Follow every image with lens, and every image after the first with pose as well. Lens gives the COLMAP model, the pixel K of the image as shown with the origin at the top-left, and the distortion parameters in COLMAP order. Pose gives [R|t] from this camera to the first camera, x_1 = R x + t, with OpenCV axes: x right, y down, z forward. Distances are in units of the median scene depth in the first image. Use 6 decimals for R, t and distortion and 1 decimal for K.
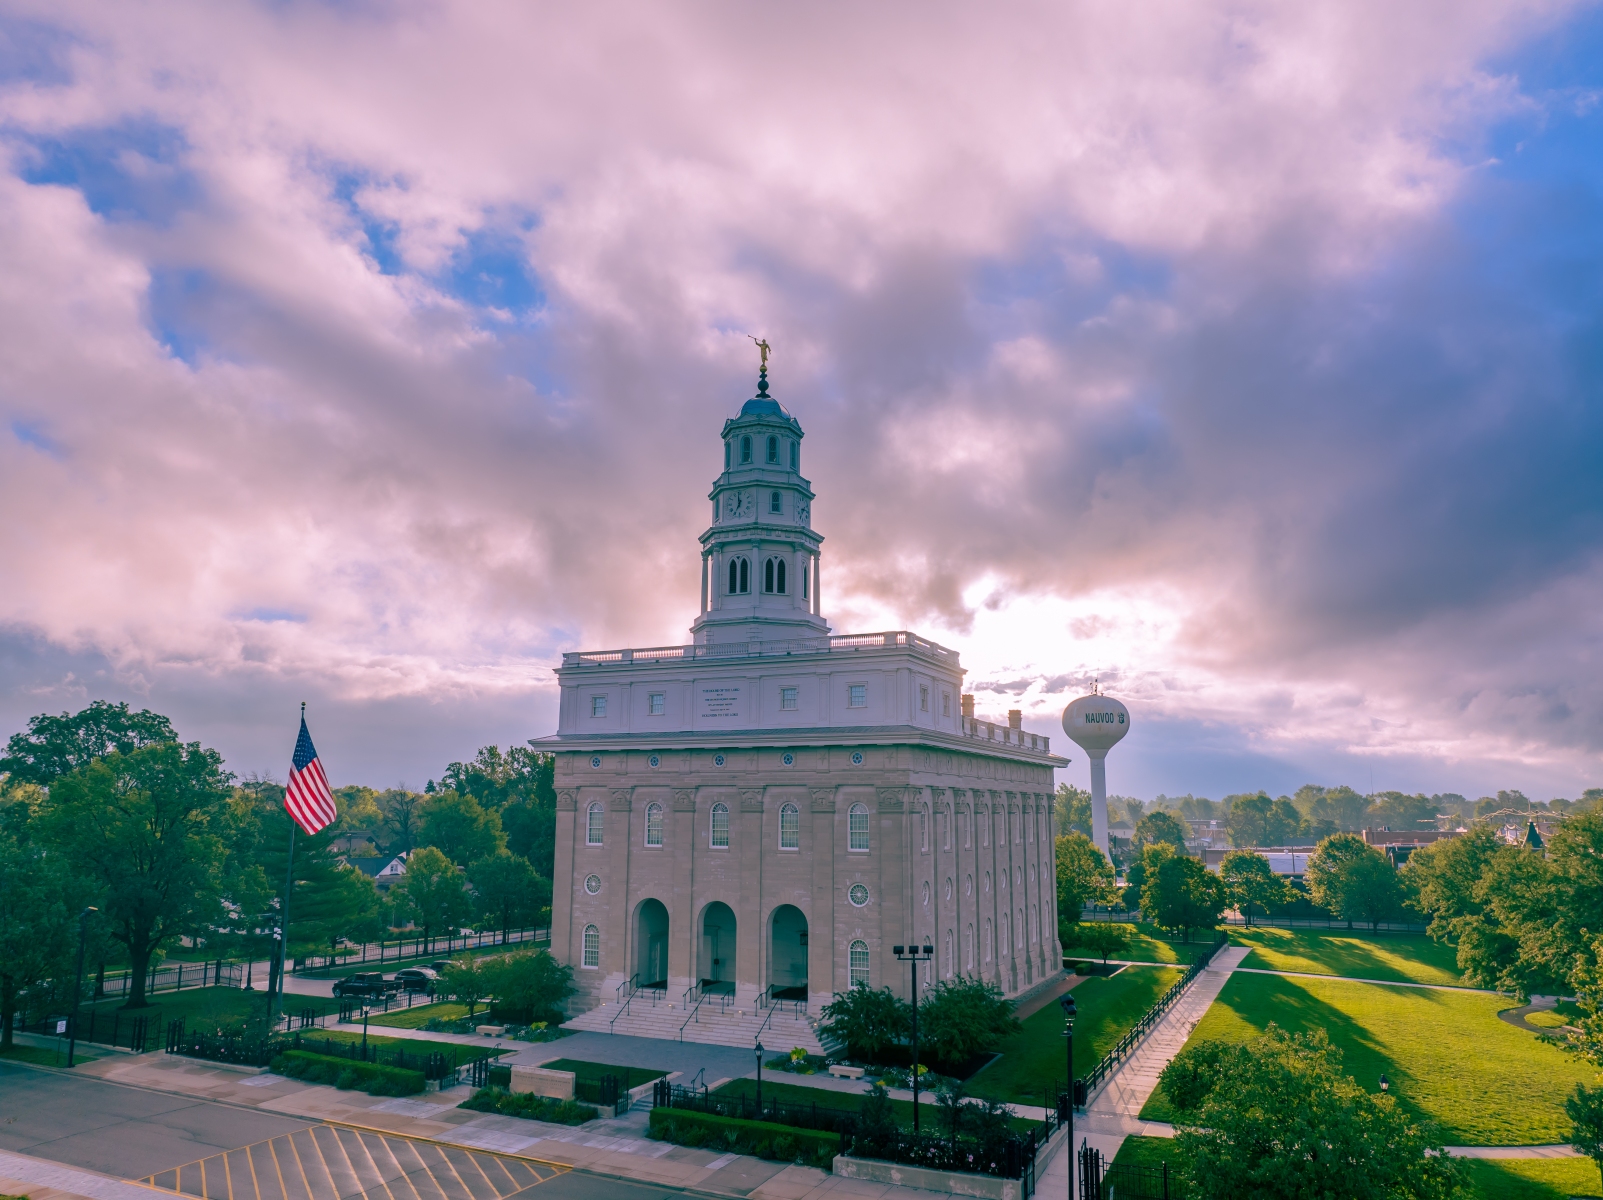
lens RADIAL K [[1145.0, 0, 792.8], [0, 1145.0, 580.0], [0, 0, 1]] dist [-0.035406, -0.002122]
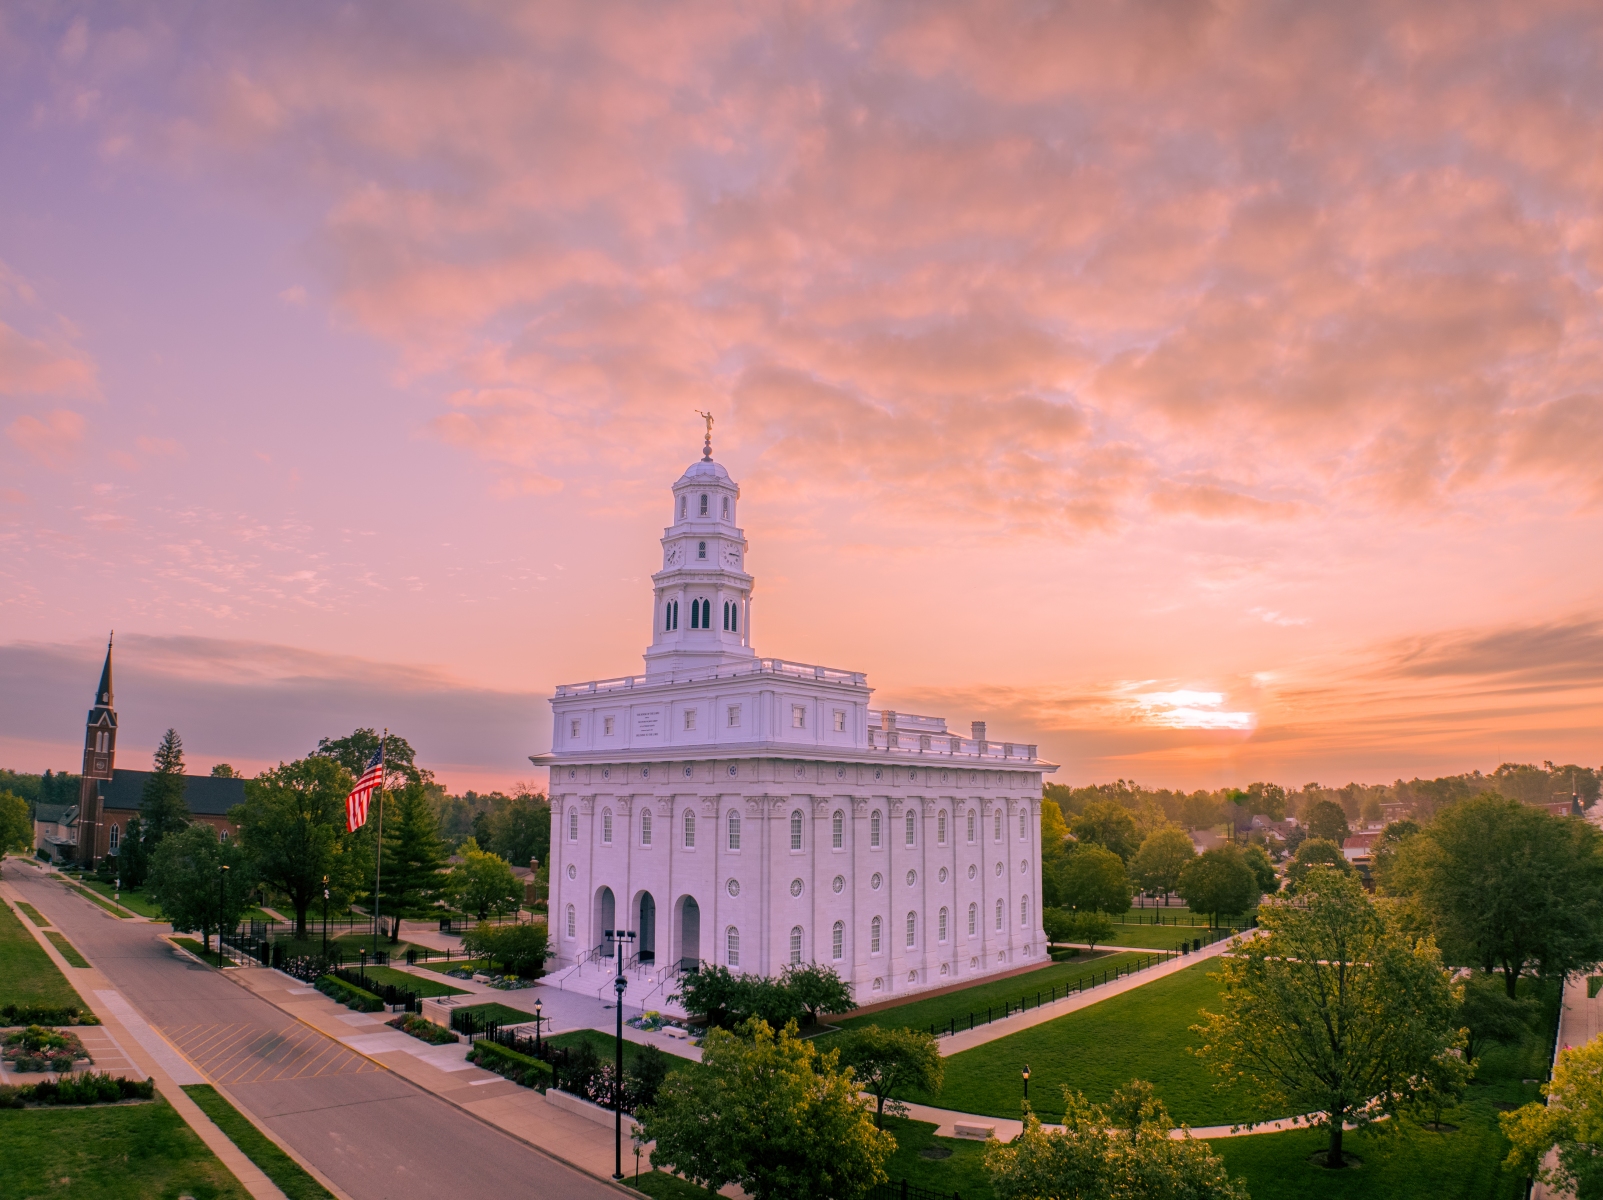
lens RADIAL K [[1003.4, 0, 806.4], [0, 1003.4, 580.0], [0, 0, 1]] dist [-0.173553, 0.004230]
pose [[0.958822, -0.067236, -0.275935, 0.384481], [0.059296, 0.997553, -0.037029, 0.006384], [0.277750, 0.019143, 0.960463, 0.053983]]
